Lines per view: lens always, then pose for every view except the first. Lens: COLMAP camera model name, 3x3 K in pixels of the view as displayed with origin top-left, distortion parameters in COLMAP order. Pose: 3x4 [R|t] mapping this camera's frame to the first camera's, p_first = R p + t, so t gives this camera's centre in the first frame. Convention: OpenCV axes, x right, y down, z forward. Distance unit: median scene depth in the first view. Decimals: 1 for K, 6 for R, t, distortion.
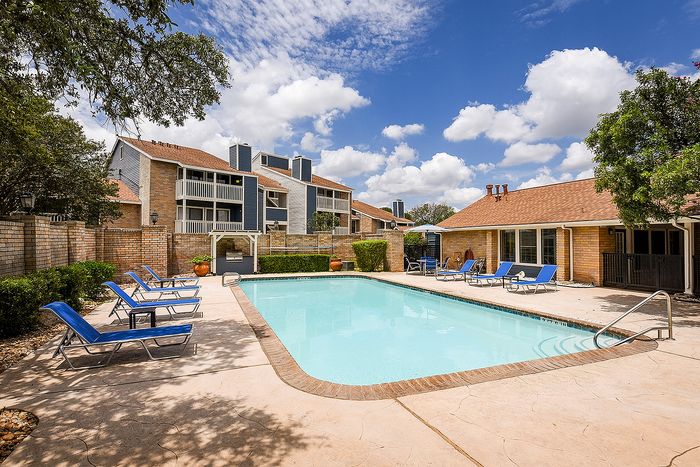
lens RADIAL K [[320.7, 0, 348.7], [0, 320.7, 235.5], [0, 0, 1]] dist [-0.016733, -0.000564]
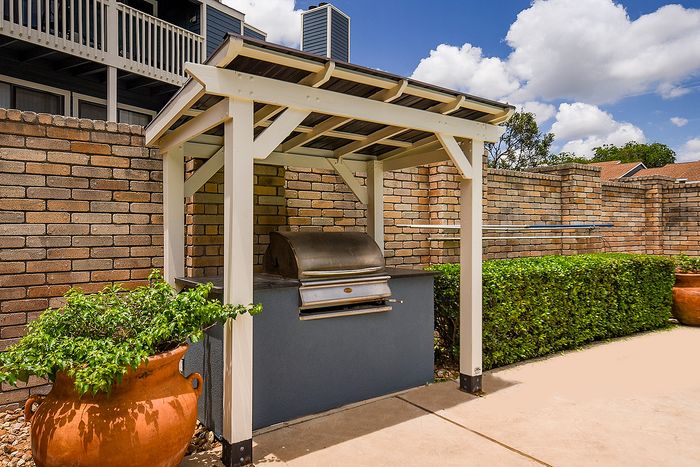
lens RADIAL K [[438.6, 0, 350.9], [0, 438.6, 234.0], [0, 0, 1]] dist [0.007724, 0.001261]
pose [[0.982950, -0.004173, 0.183825, -0.387896], [0.001480, 0.999890, 0.014784, 0.041410], [-0.183867, -0.014260, 0.982848, 0.797107]]
